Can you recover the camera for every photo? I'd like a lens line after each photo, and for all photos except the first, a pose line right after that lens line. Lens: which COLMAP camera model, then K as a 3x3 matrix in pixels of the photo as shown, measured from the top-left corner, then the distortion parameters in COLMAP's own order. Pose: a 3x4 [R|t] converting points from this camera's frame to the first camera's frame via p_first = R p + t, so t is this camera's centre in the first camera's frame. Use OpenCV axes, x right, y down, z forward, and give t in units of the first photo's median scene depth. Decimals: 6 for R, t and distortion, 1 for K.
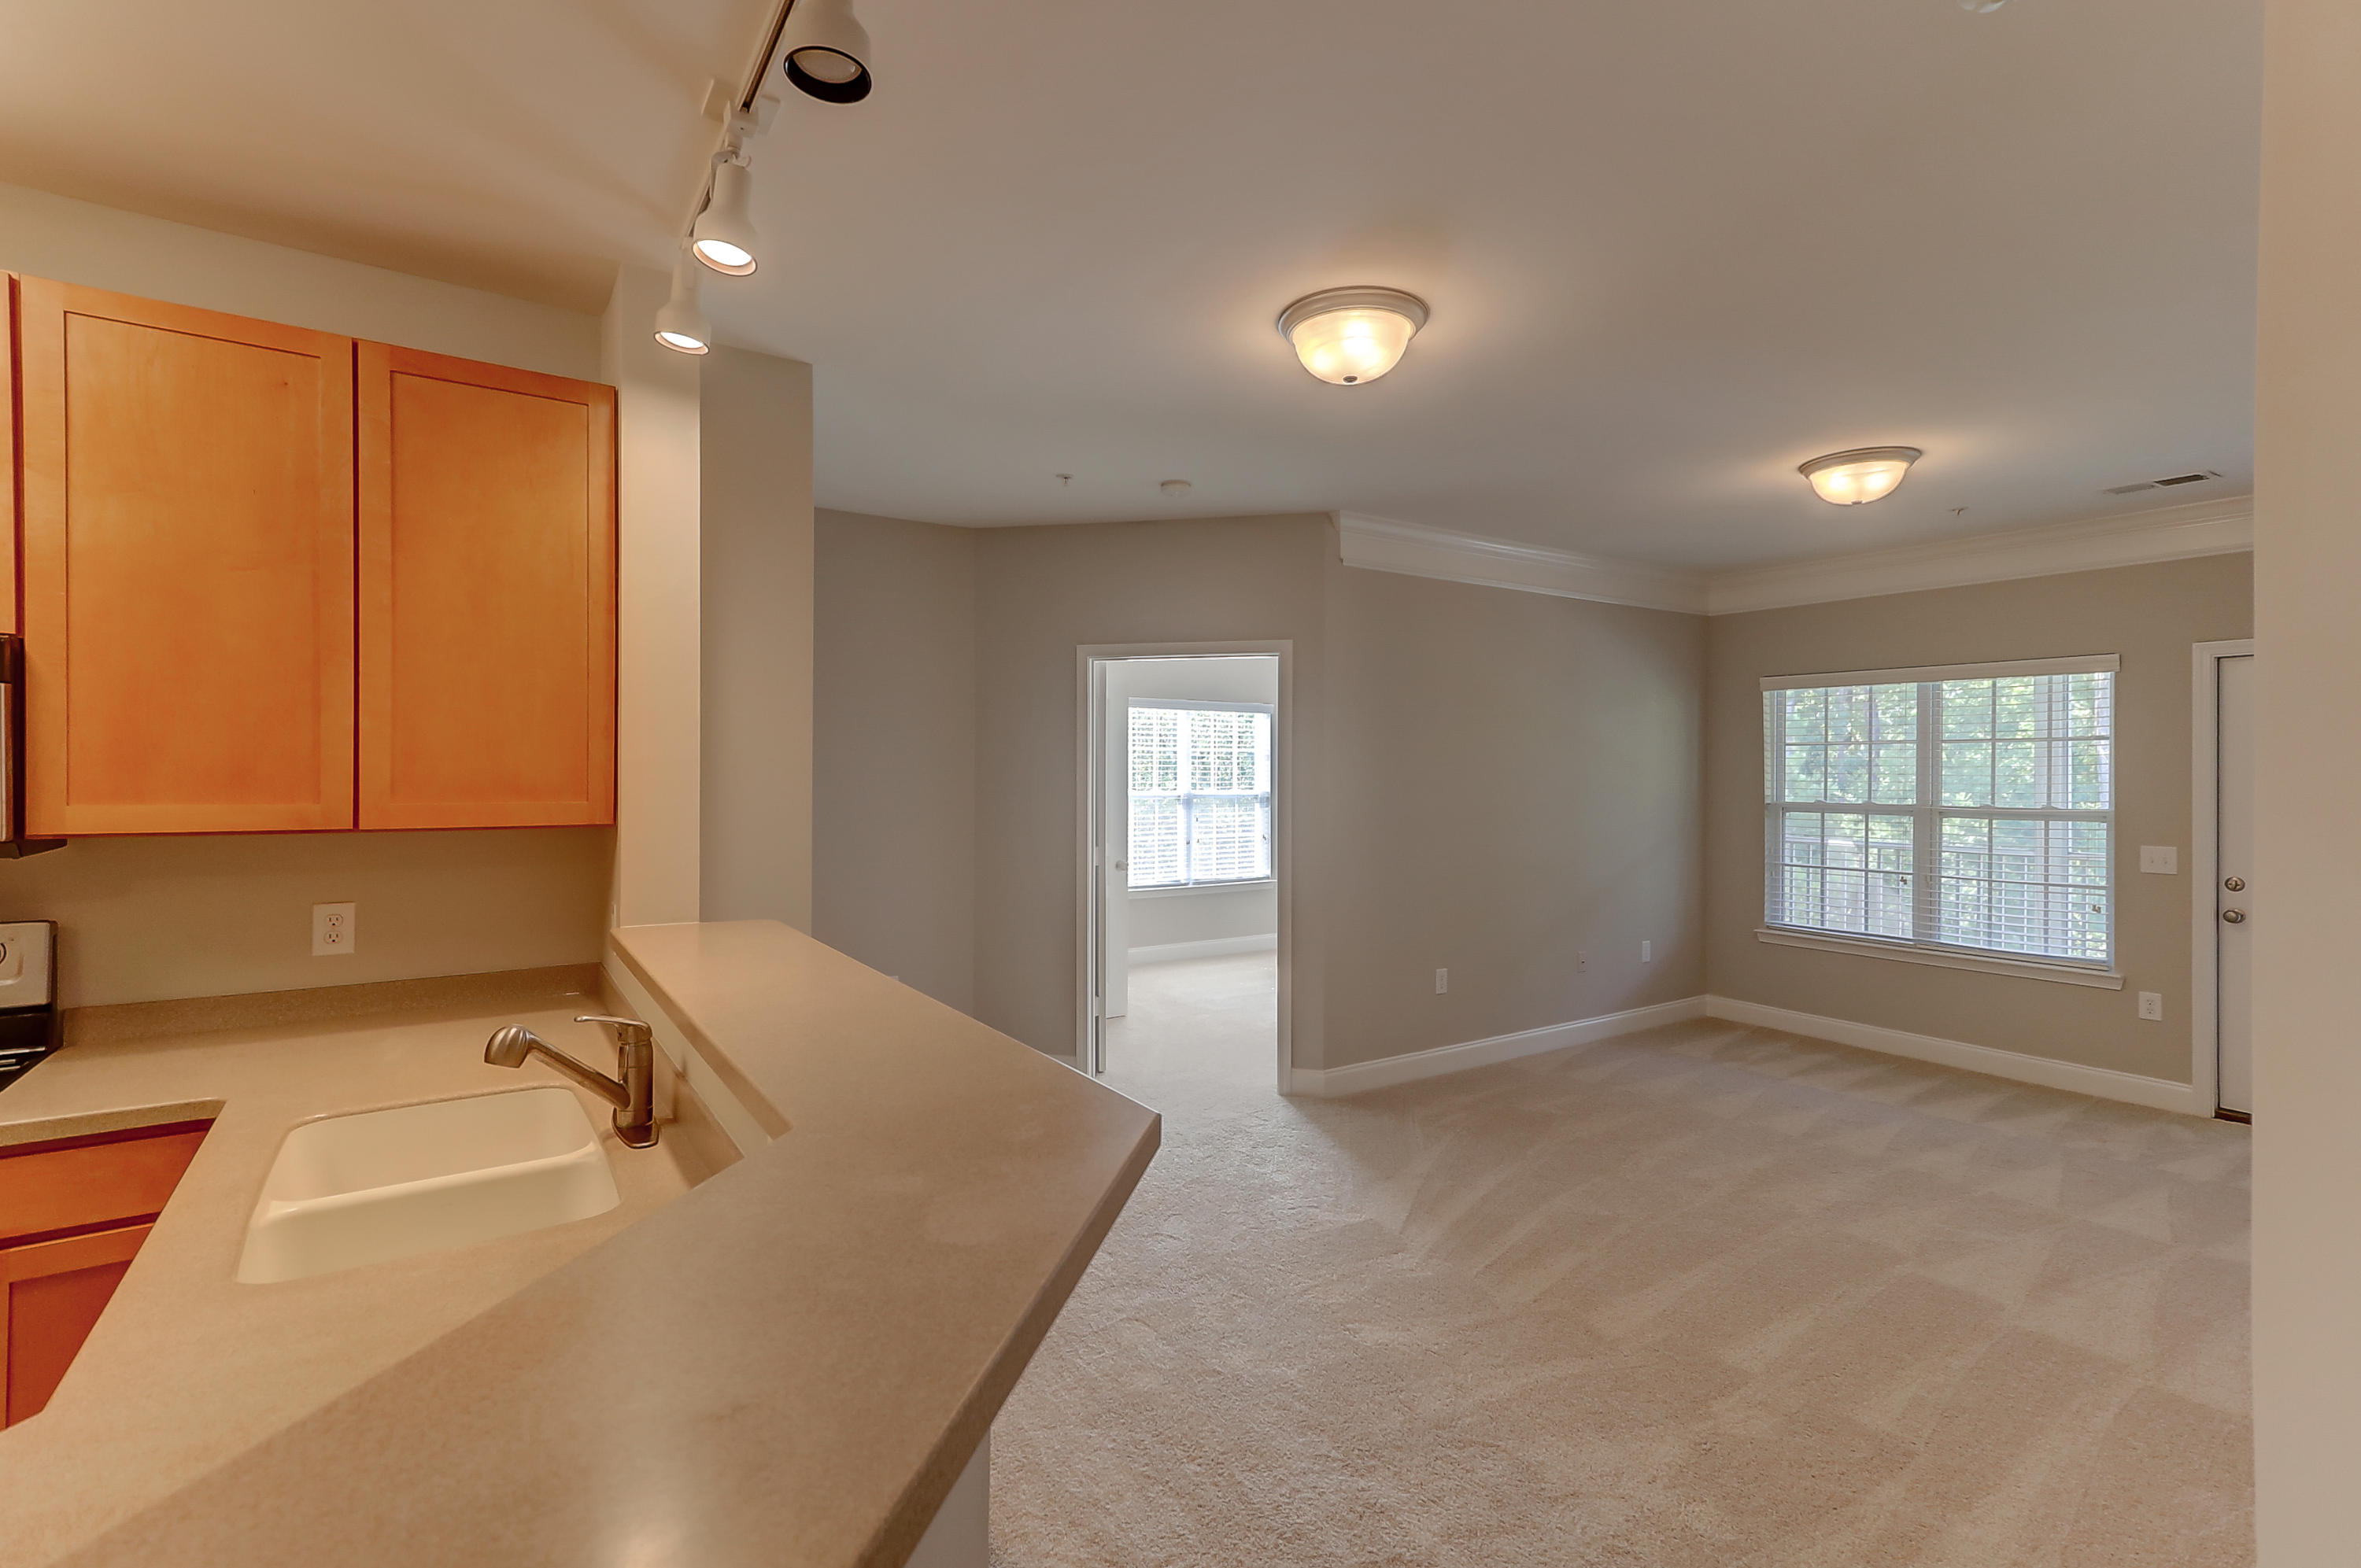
lens RADIAL K [[1084.2, 0, 1162.6], [0, 1084.2, 774.9], [0, 0, 1]] dist [0.018265, -0.000793]
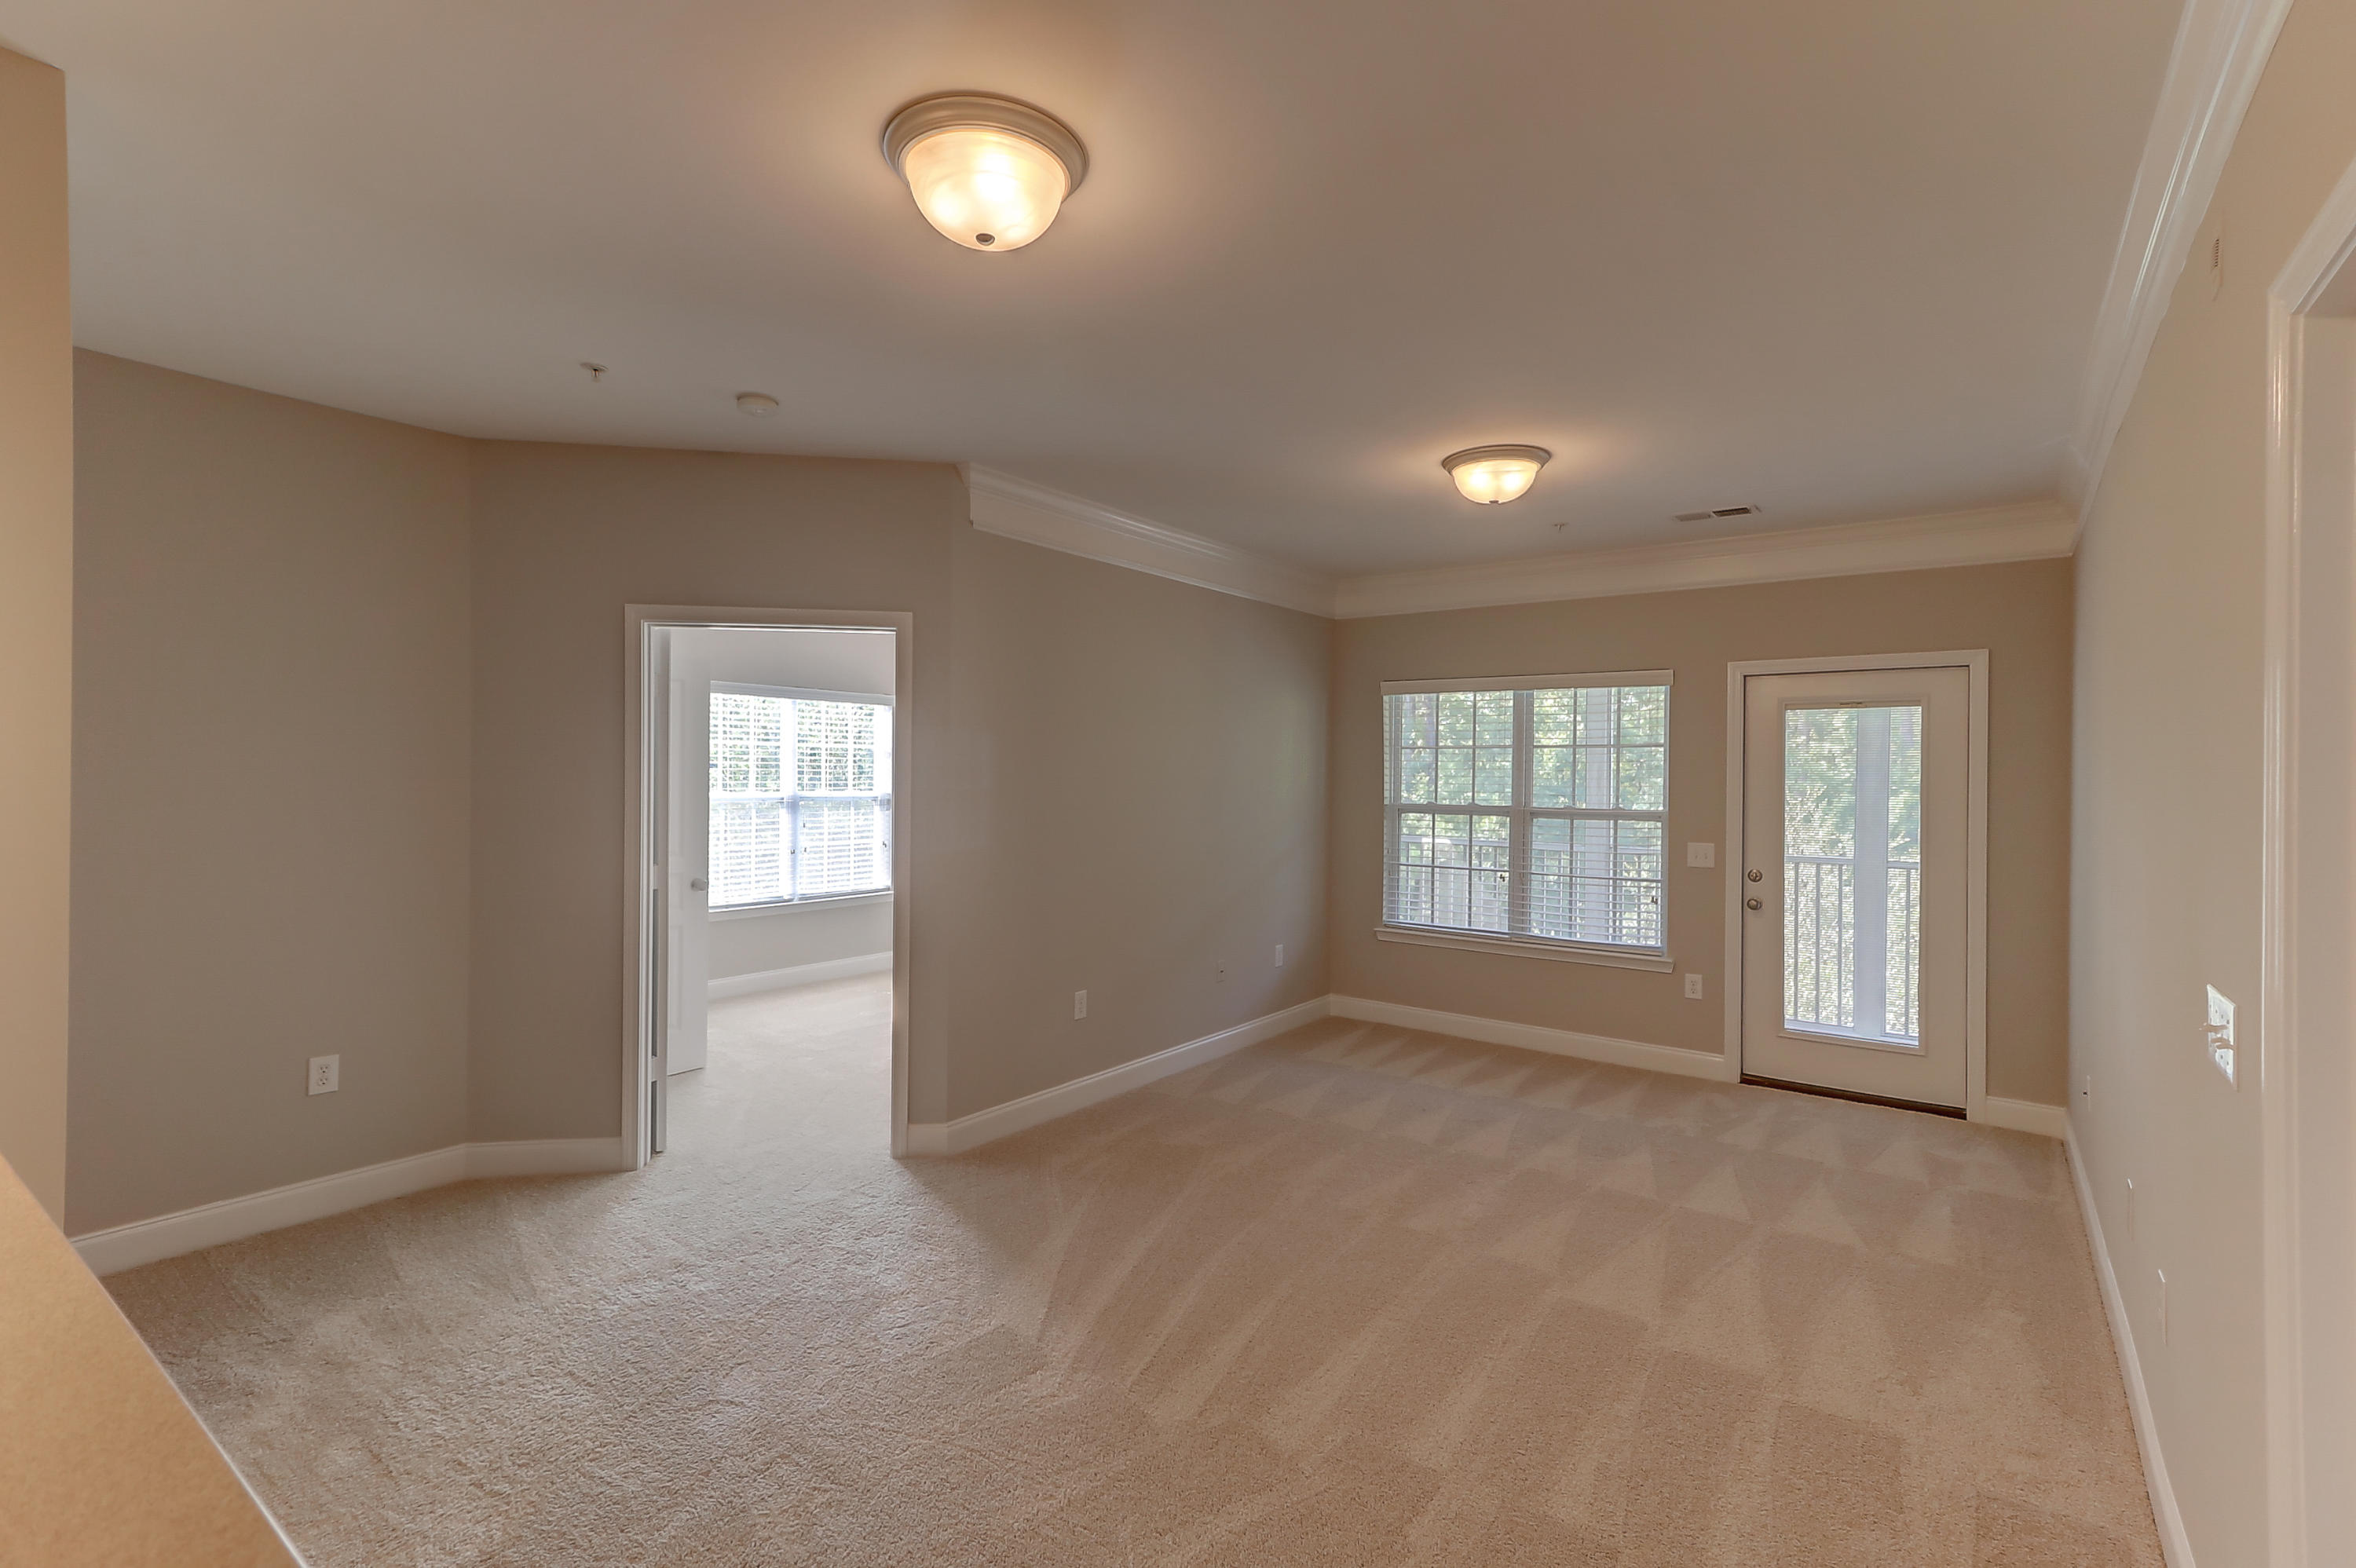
lens RADIAL K [[1077.8, 0, 1171.6], [0, 1077.8, 780.5], [0, 0, 1]] dist [0.025791, -0.000132]
pose [[0.940136, 0.004330, 0.340773, 0.024193], [-0.005893, 0.999976, 0.003552, 0.000515], [-0.340750, -0.005348, 0.940139, 0.147327]]
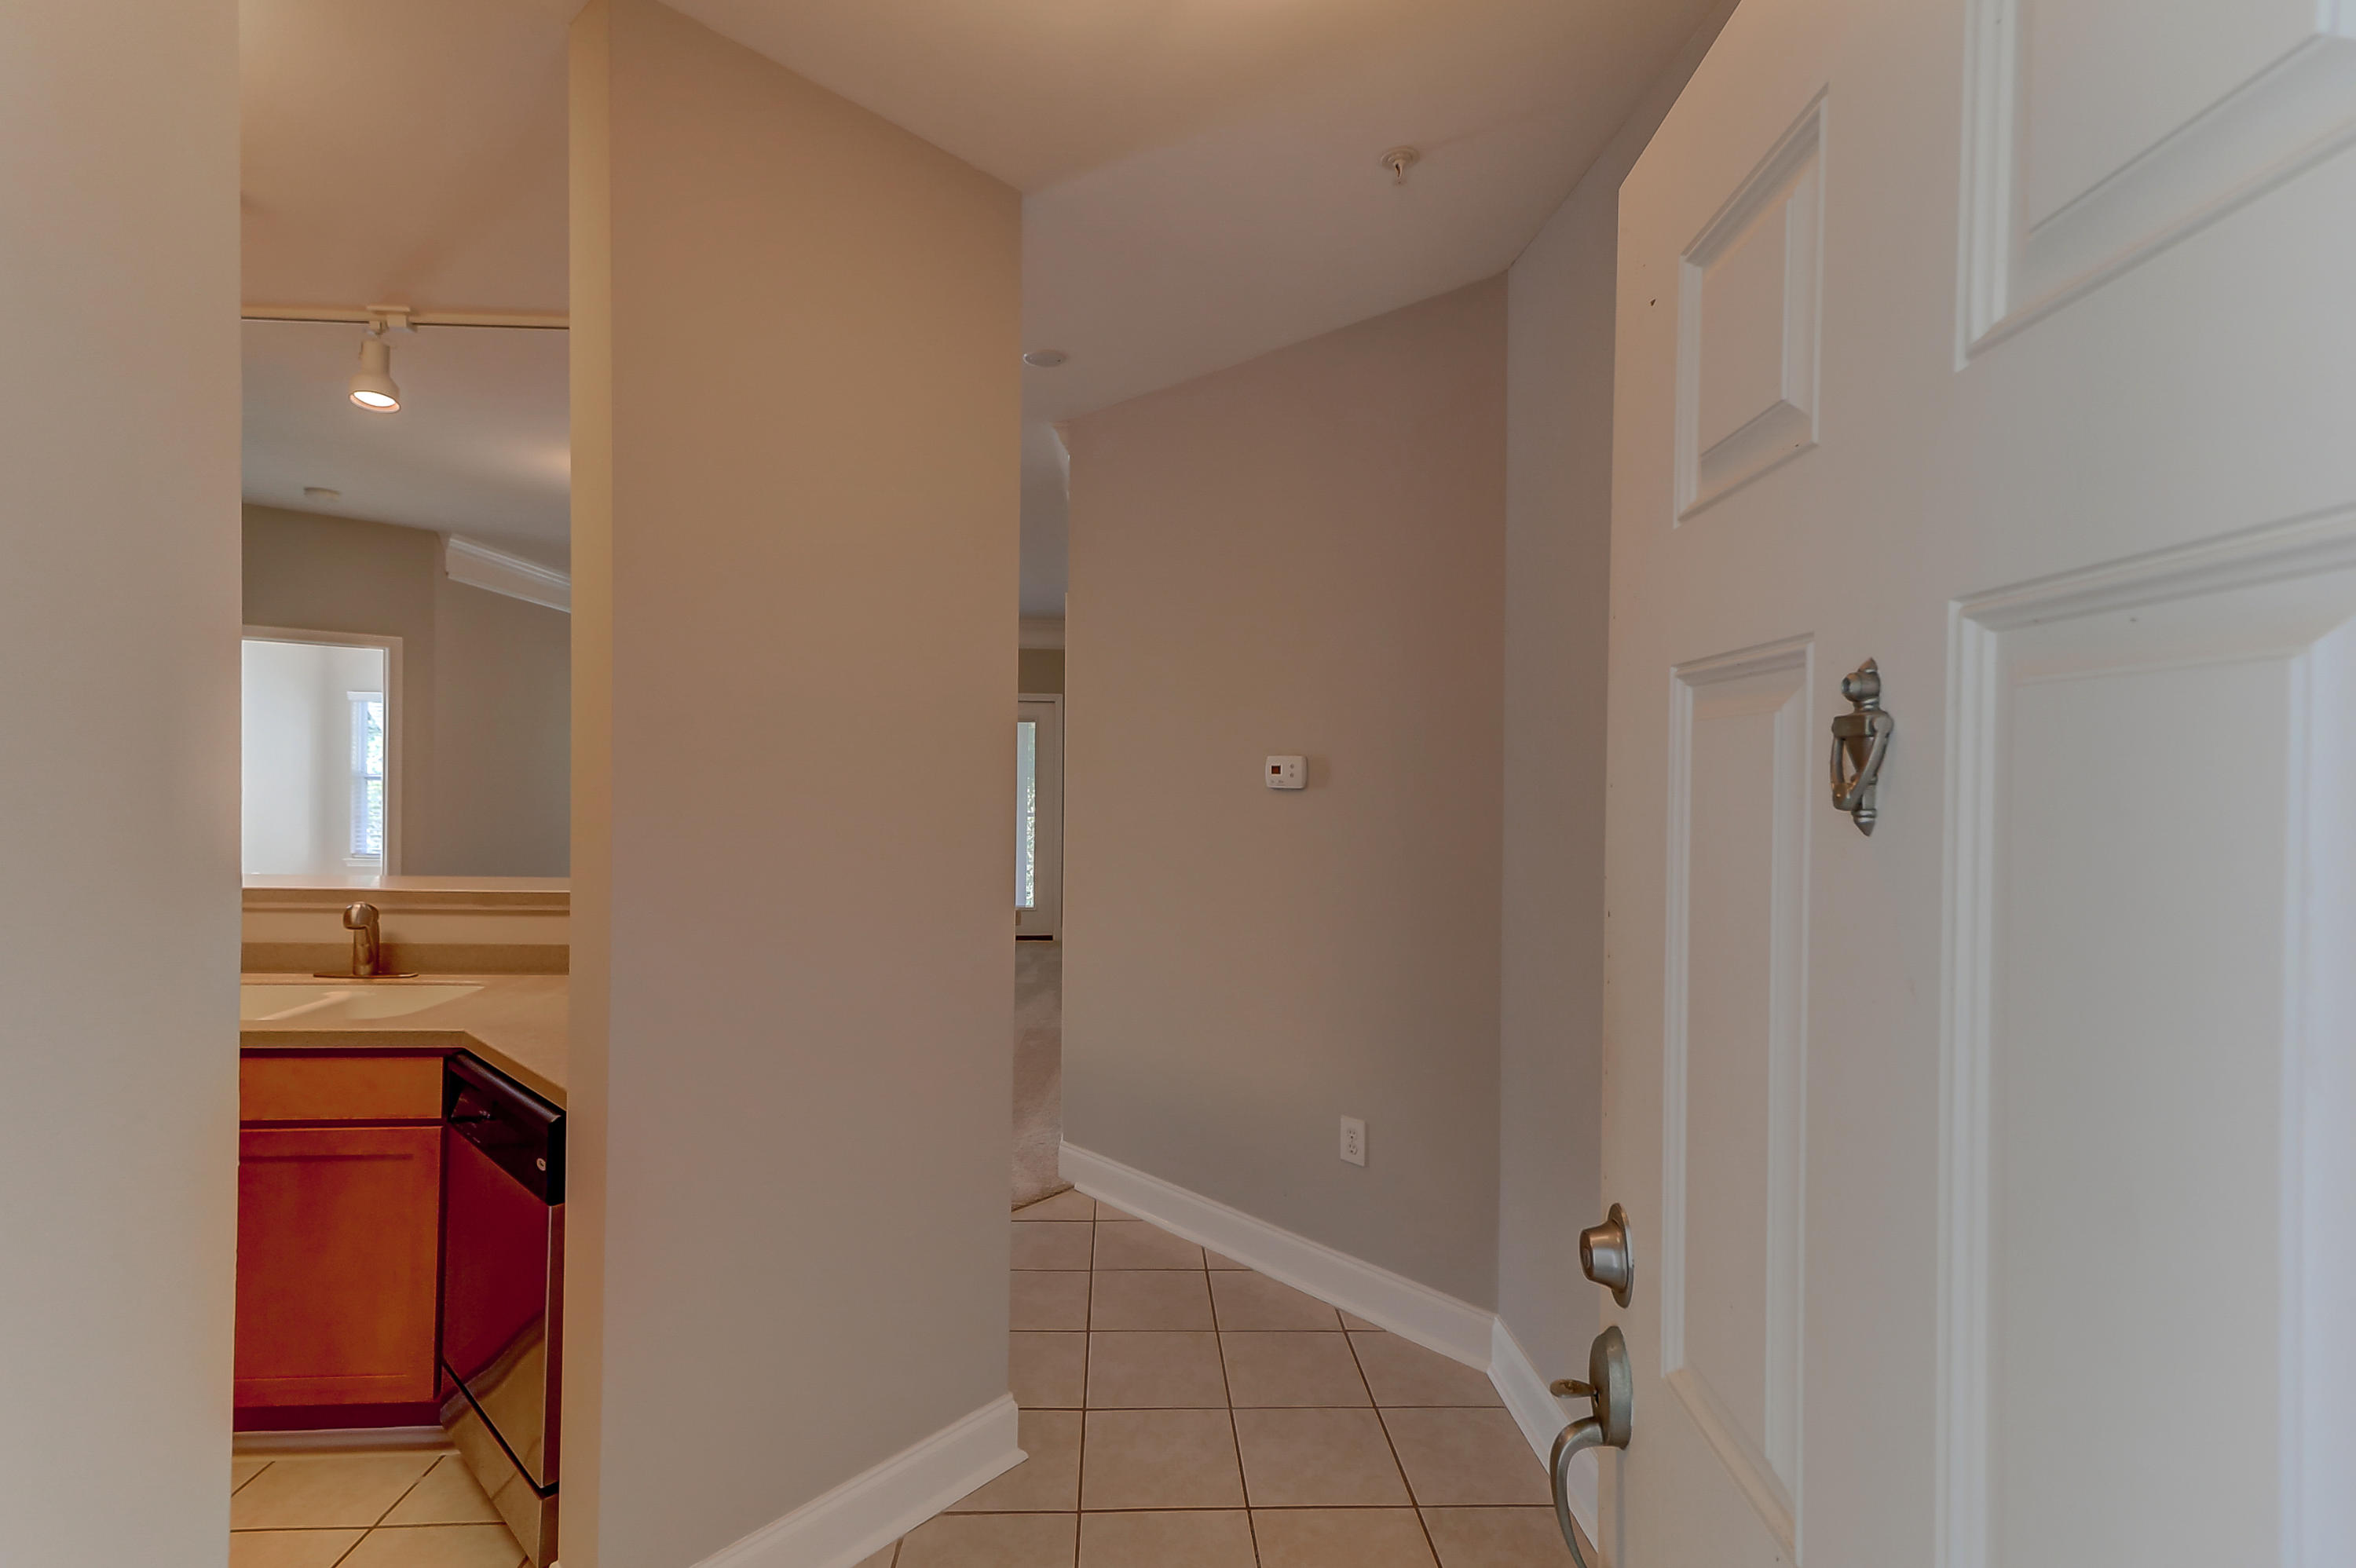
lens RADIAL K [[1081.9, 0, 1160.1], [0, 1081.9, 774.9], [0, 0, 1]] dist [0.018265, -0.000793]
pose [[0.517681, -0.004204, 0.855563, -0.451320], [-0.005771, 0.999948, 0.008406, 0.006238], [-0.855554, -0.009289, 0.517630, -0.279994]]
